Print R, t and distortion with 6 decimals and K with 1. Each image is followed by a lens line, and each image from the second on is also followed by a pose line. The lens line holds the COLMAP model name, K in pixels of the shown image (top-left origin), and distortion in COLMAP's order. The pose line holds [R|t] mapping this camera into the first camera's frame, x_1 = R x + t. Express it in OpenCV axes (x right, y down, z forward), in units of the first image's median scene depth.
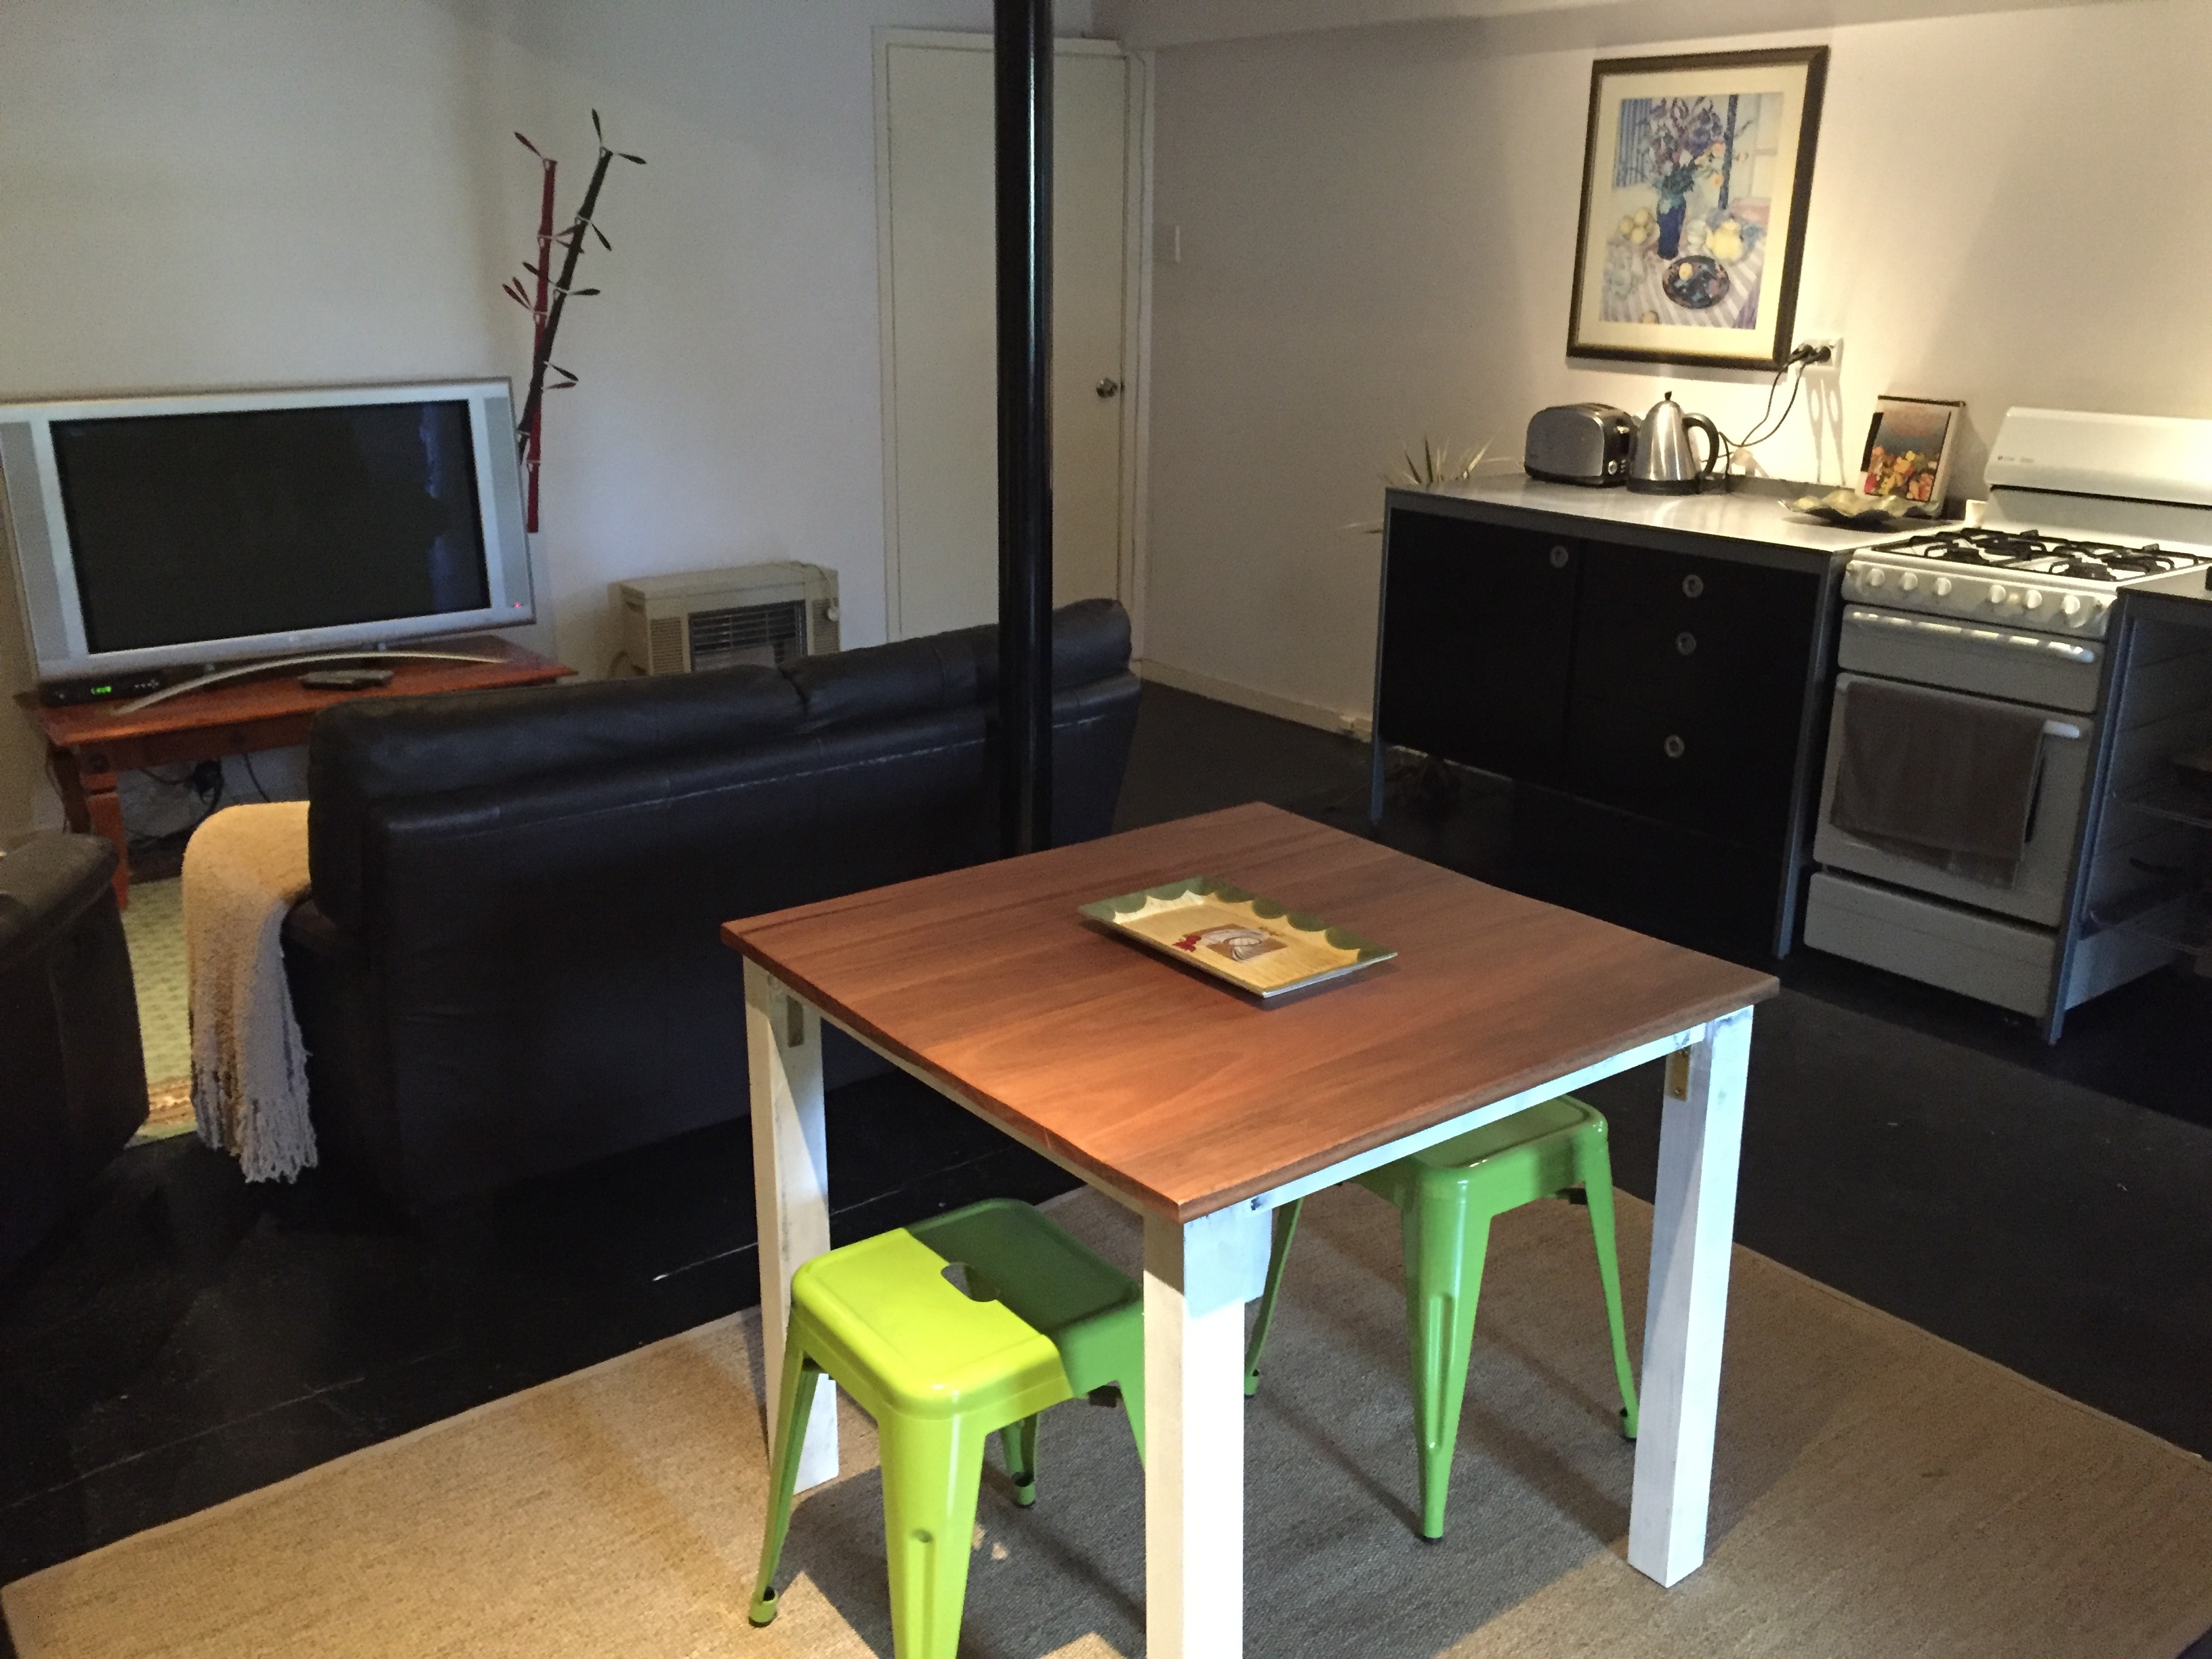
lens RADIAL K [[1896.3, 0, 1102.6], [0, 1896.3, 836.2], [0, 0, 1]] dist [0.017756, -0.010722]
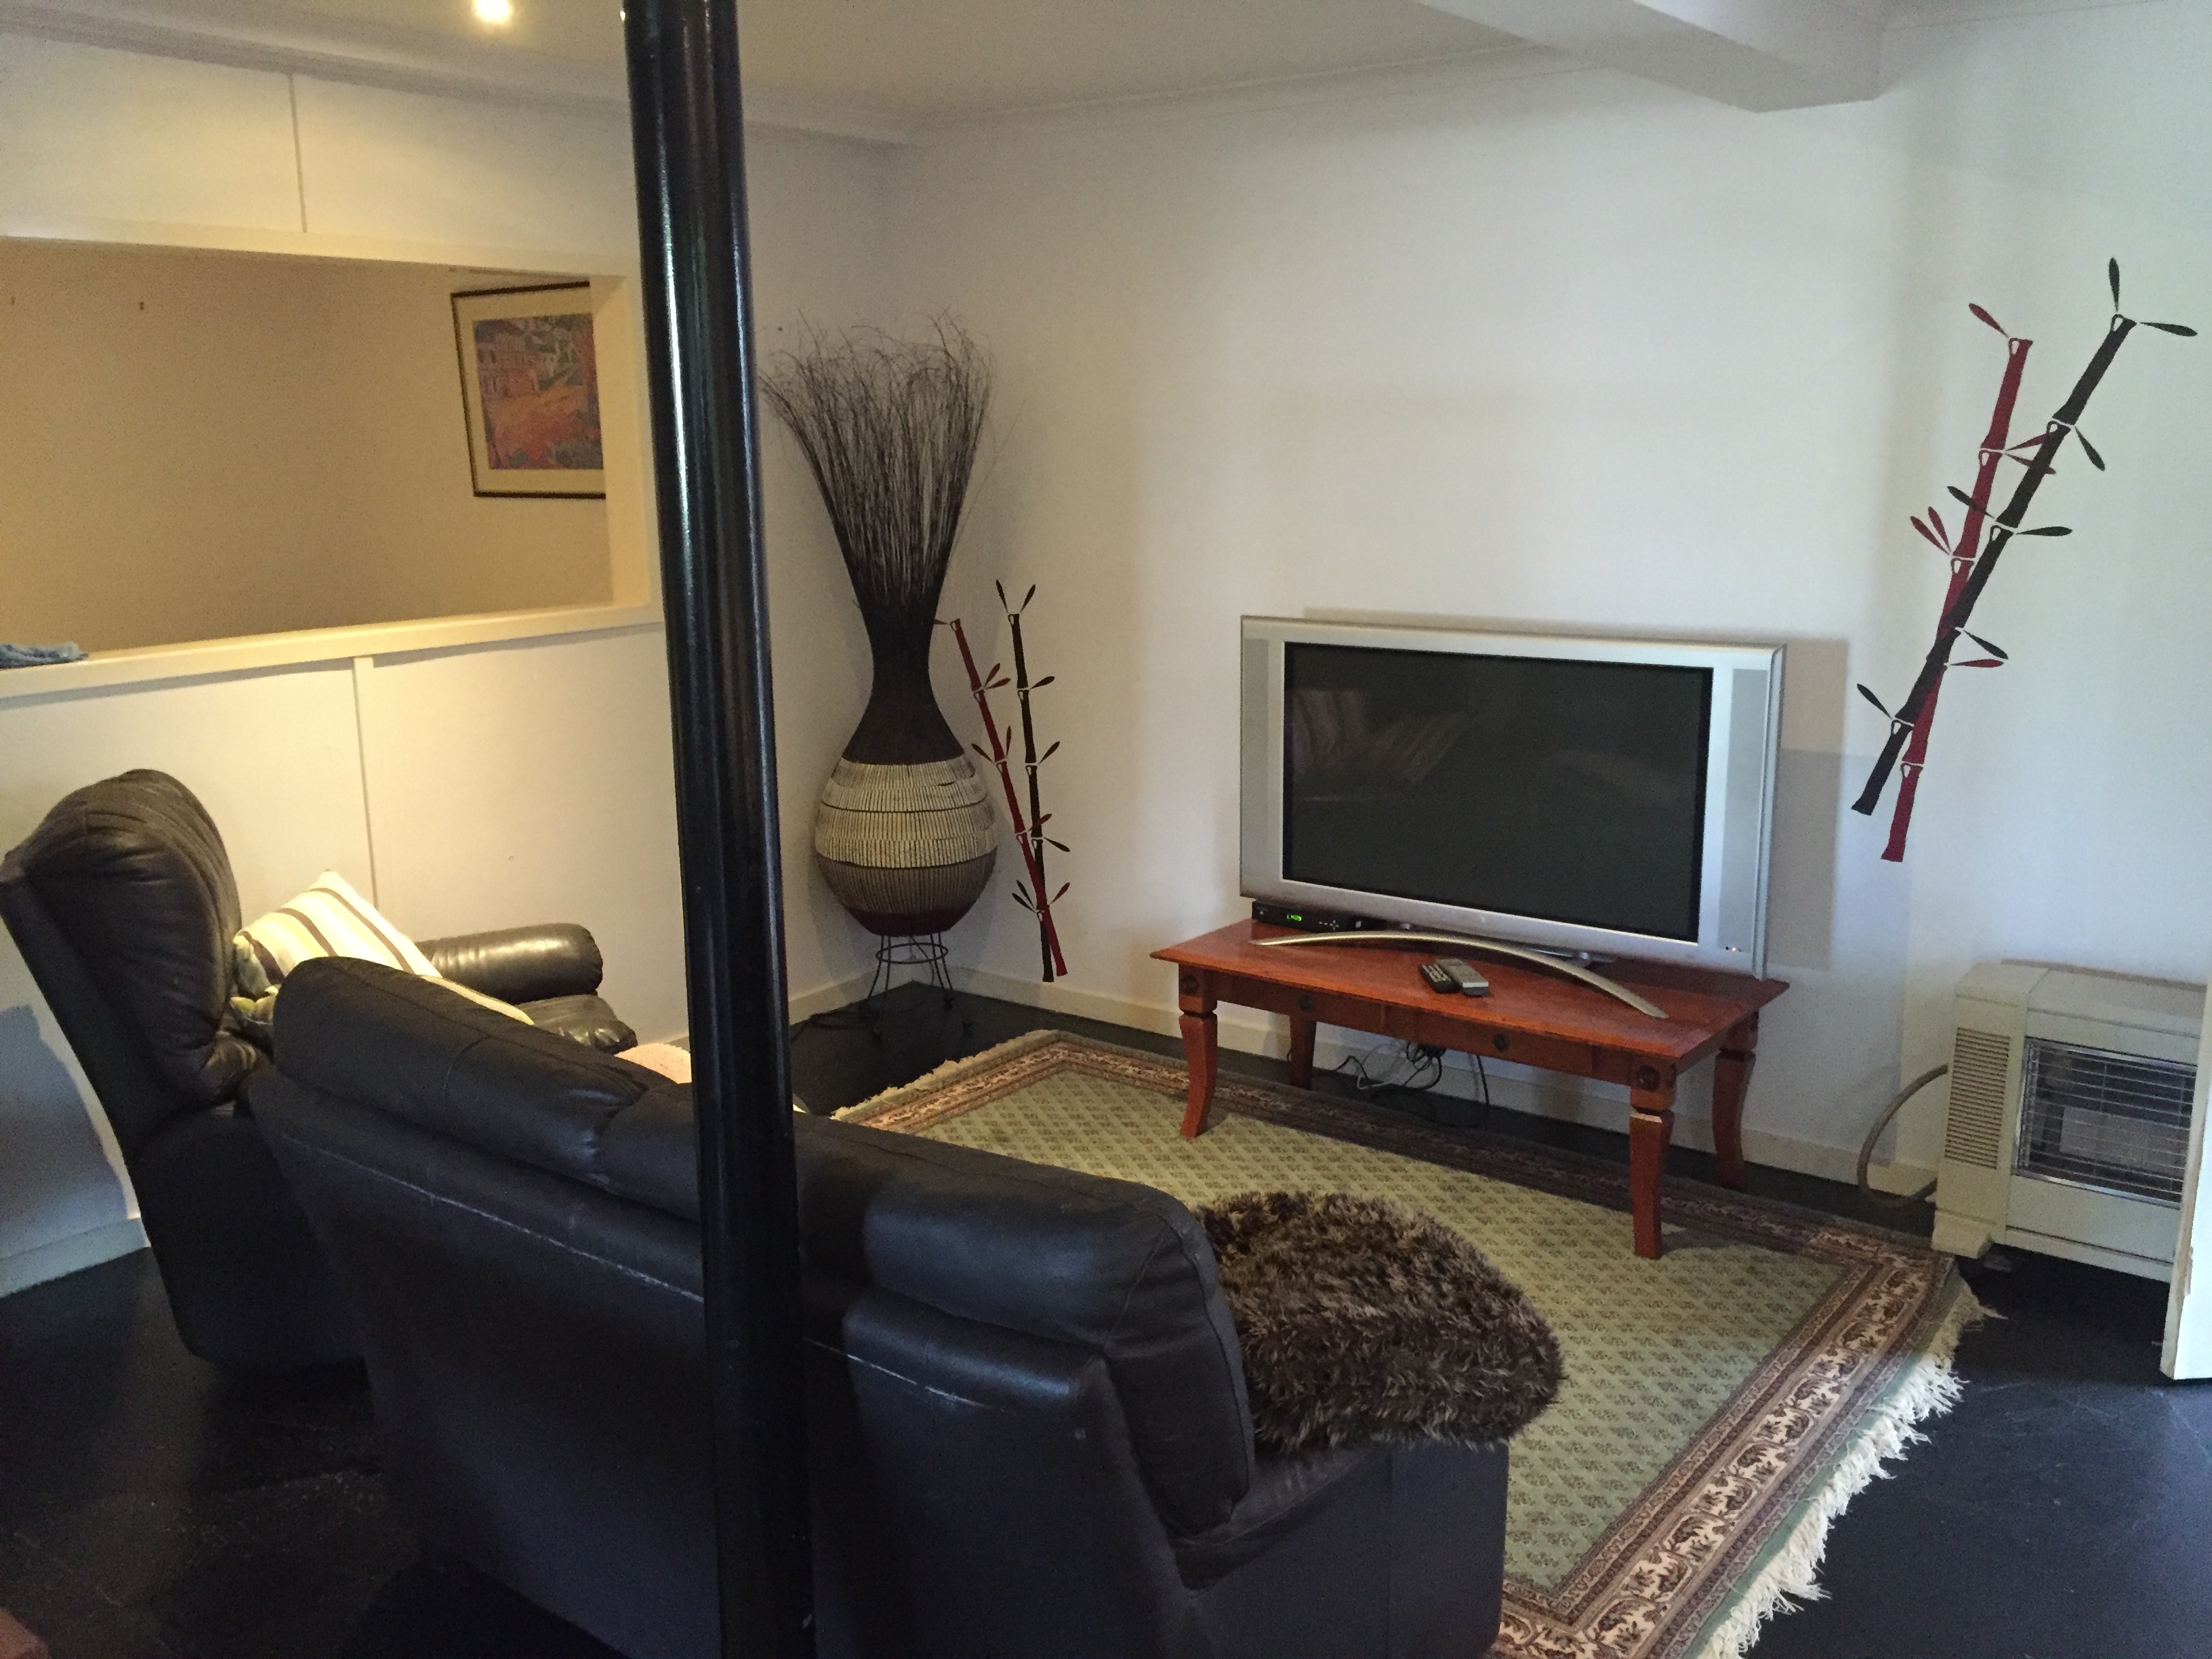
lens RADIAL K [[1896.3, 0, 1106.4], [0, 1896.3, 820.5], [0, 0, 1]] dist [0.017756, -0.010722]
pose [[0.258665, 0.190014, -0.947094, 0.291797], [-0.281019, 0.952857, 0.114419, -0.176707], [0.924187, 0.236555, 0.299868, 0.530931]]
